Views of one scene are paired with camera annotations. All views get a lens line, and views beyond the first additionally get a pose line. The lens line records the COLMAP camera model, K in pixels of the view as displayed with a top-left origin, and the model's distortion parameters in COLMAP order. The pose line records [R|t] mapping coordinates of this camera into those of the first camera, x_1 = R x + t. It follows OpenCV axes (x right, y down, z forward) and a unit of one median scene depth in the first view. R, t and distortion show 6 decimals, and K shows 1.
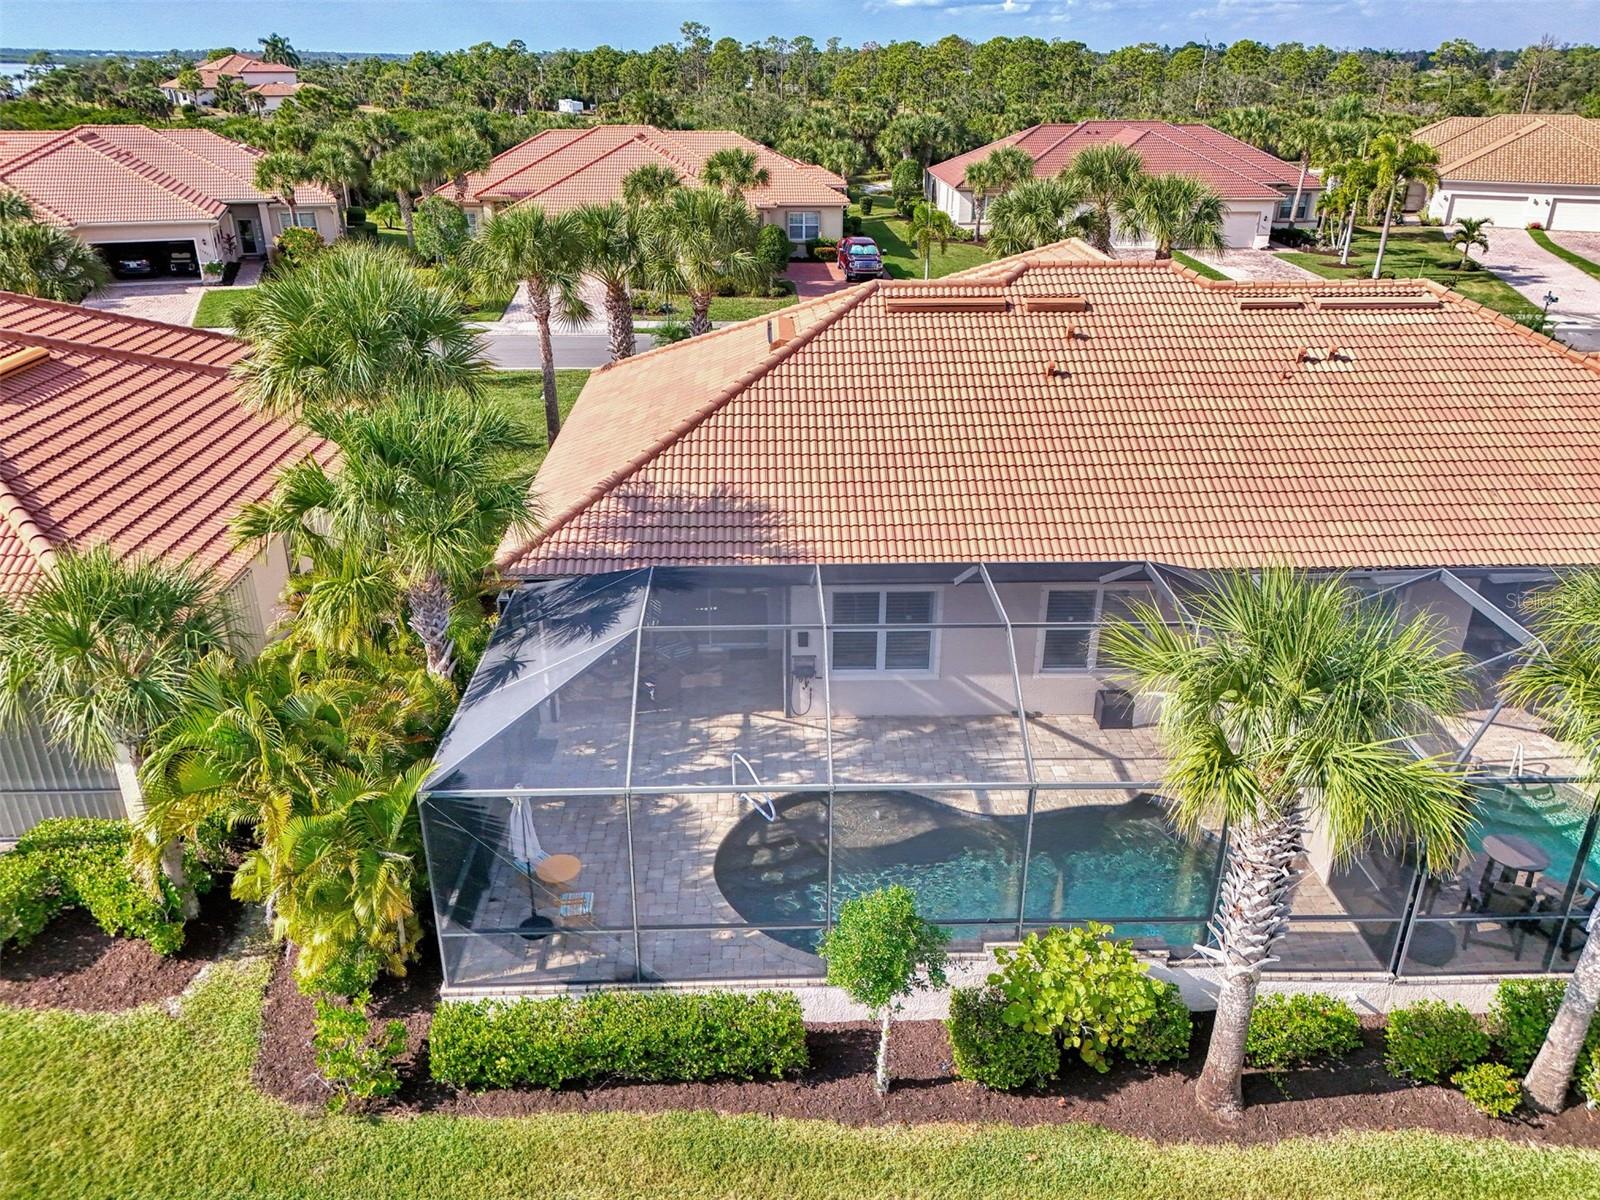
lens RADIAL K [[1171.0, 0, 796.3], [0, 1171.0, 597.5], [0, 0, 1]] dist [0.052393, -0.036958]
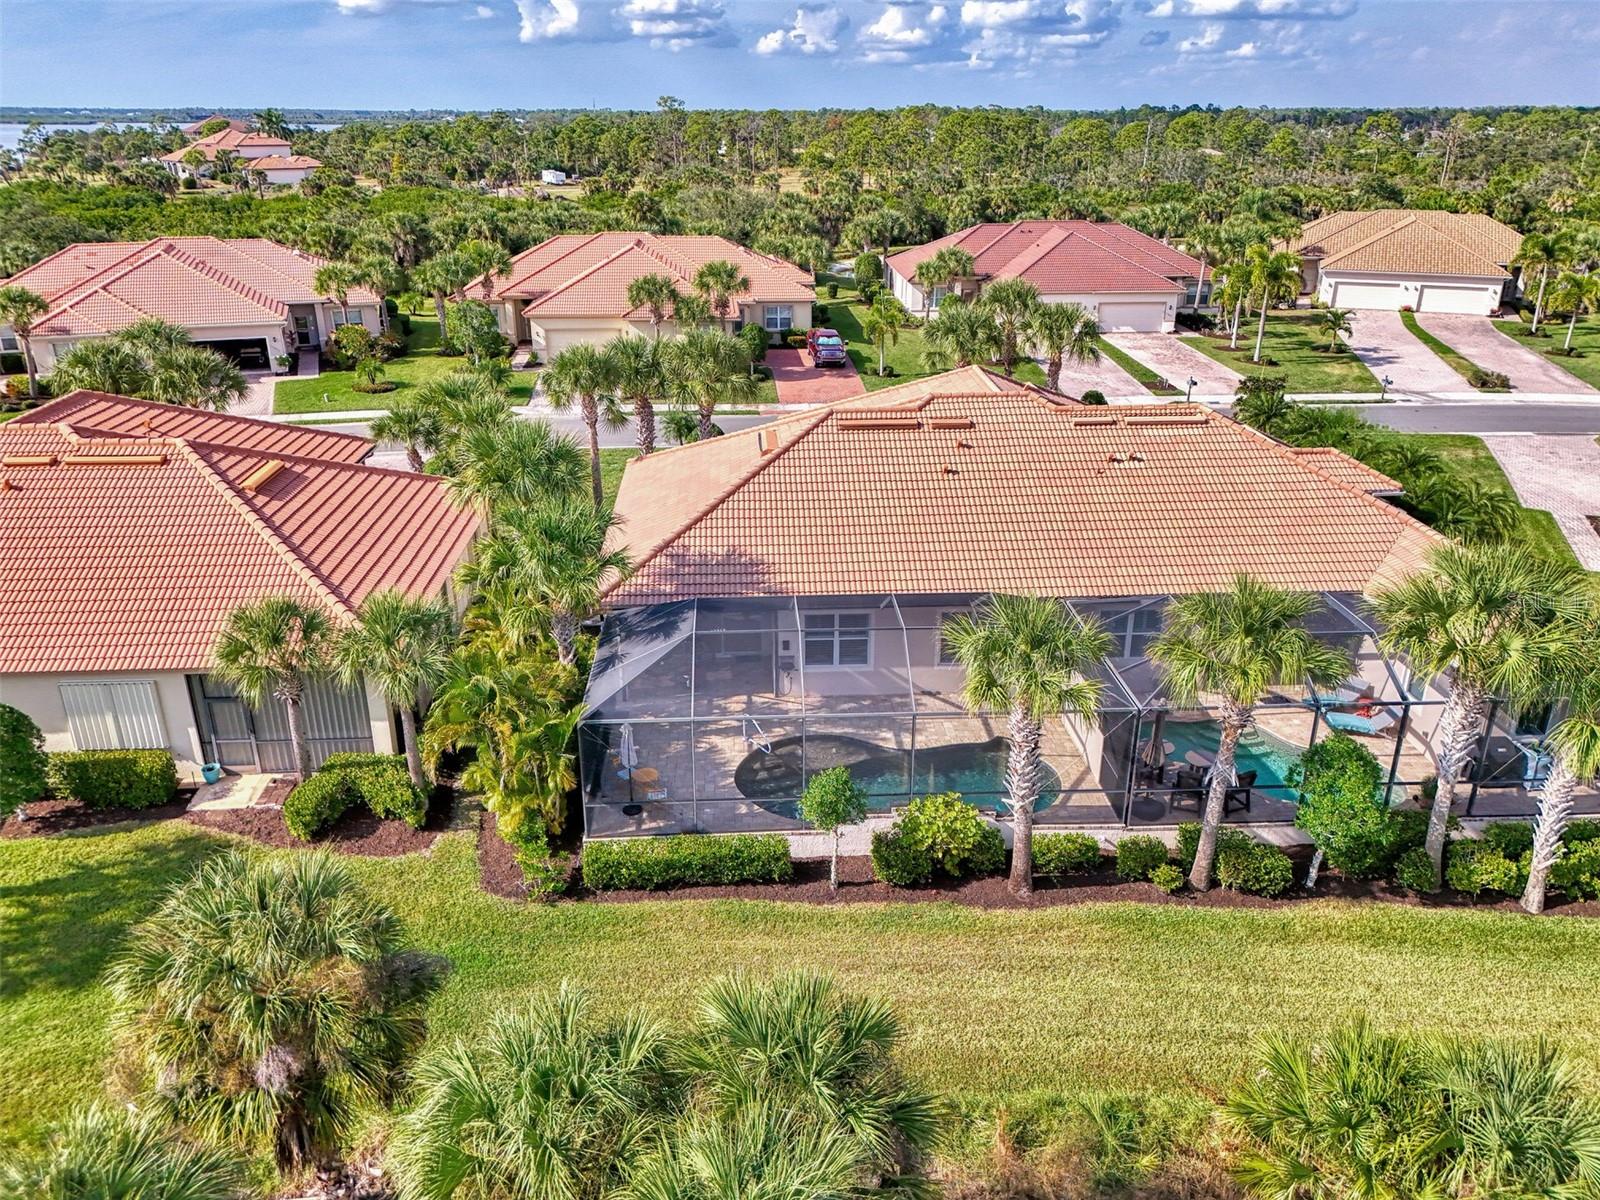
lens RADIAL K [[1171.0, 0, 796.3], [0, 1171.0, 597.5], [0, 0, 1]] dist [0.052393, -0.036958]
pose [[0.999719, -0.010944, 0.021042, -0.012254], [0.011750, 0.999187, -0.038574, 0.031897], [-0.020602, 0.038810, 0.999034, -0.553834]]
